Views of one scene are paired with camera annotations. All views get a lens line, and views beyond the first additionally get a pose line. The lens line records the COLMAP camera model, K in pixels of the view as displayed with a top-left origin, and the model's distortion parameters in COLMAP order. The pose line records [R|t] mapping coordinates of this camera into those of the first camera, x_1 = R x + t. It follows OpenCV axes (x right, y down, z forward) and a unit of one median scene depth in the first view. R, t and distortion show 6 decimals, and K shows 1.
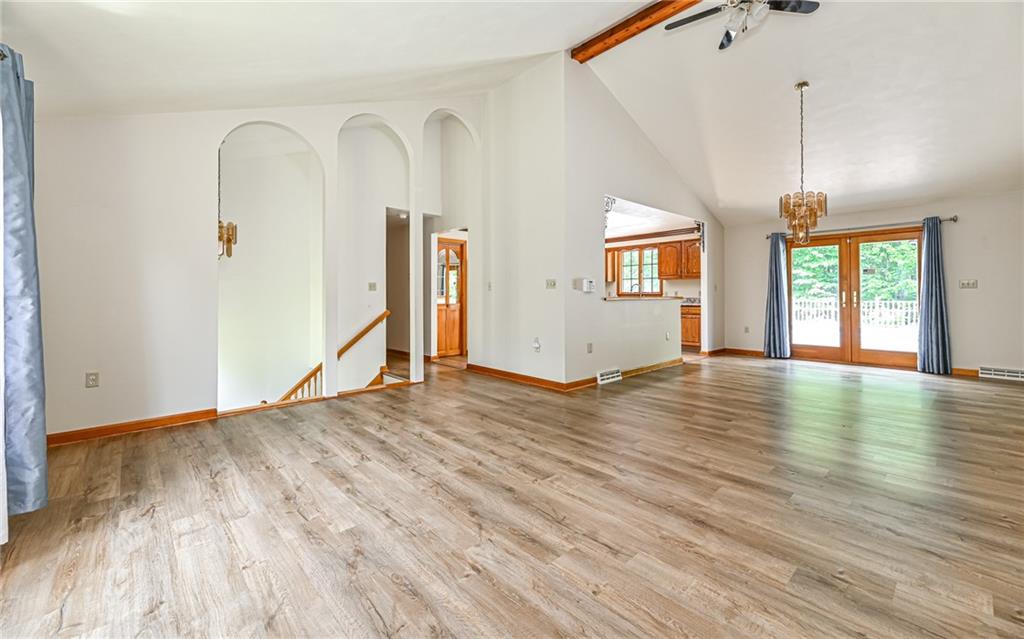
lens RADIAL K [[413.5, 0, 514.2], [0, 413.5, 293.3], [0, 0, 1]] dist [0.011814, -0.000258]
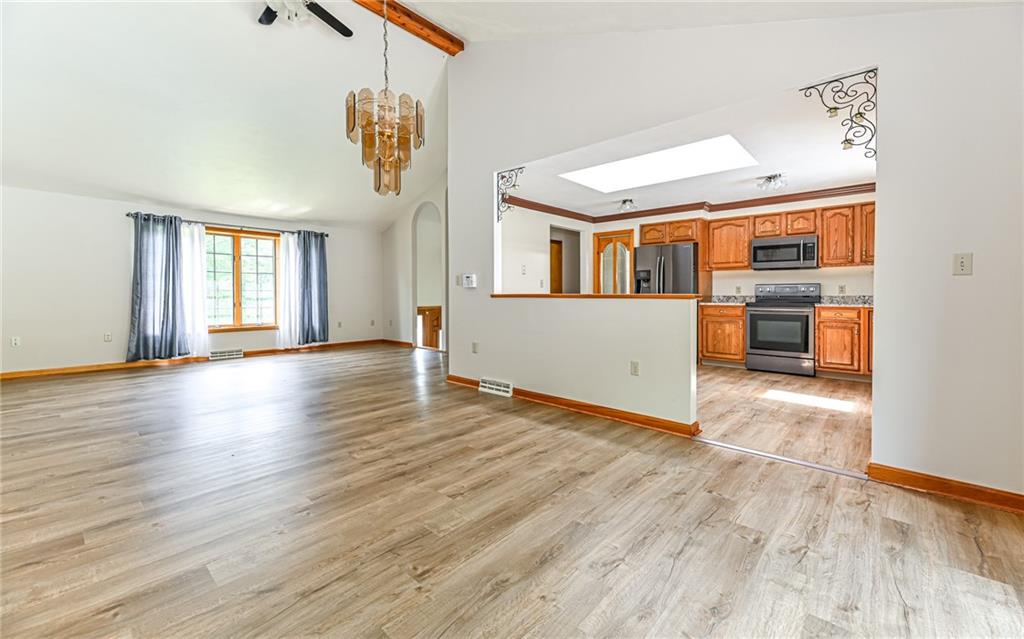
lens RADIAL K [[408.9, 0, 515.3], [0, 408.9, 298.4], [0, 0, 1]] dist [0.010126, -0.000745]
pose [[0.095160, 0.017875, -0.995301, 0.845337], [0.006403, 0.999807, 0.018568, 0.003576], [0.995441, -0.008140, 0.095028, 0.765554]]
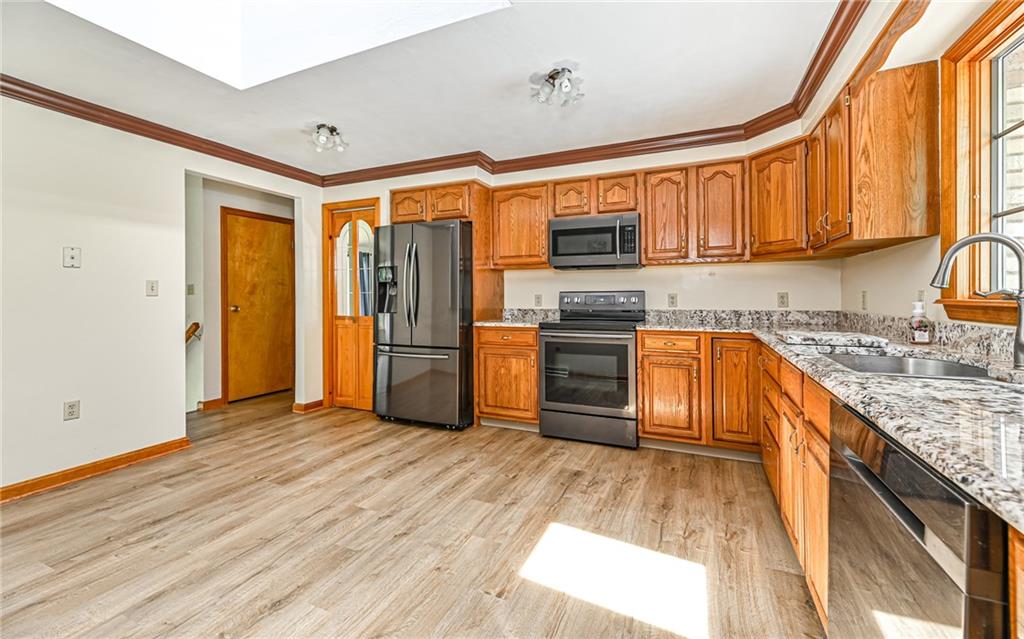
lens RADIAL K [[413.5, 0, 514.2], [0, 413.5, 293.3], [0, 0, 1]] dist [0.011814, -0.000258]
pose [[0.402763, -0.003557, -0.915297, 0.496924], [0.006597, 0.999978, -0.000983, -0.004989], [0.915280, -0.005642, 0.402778, 1.089990]]
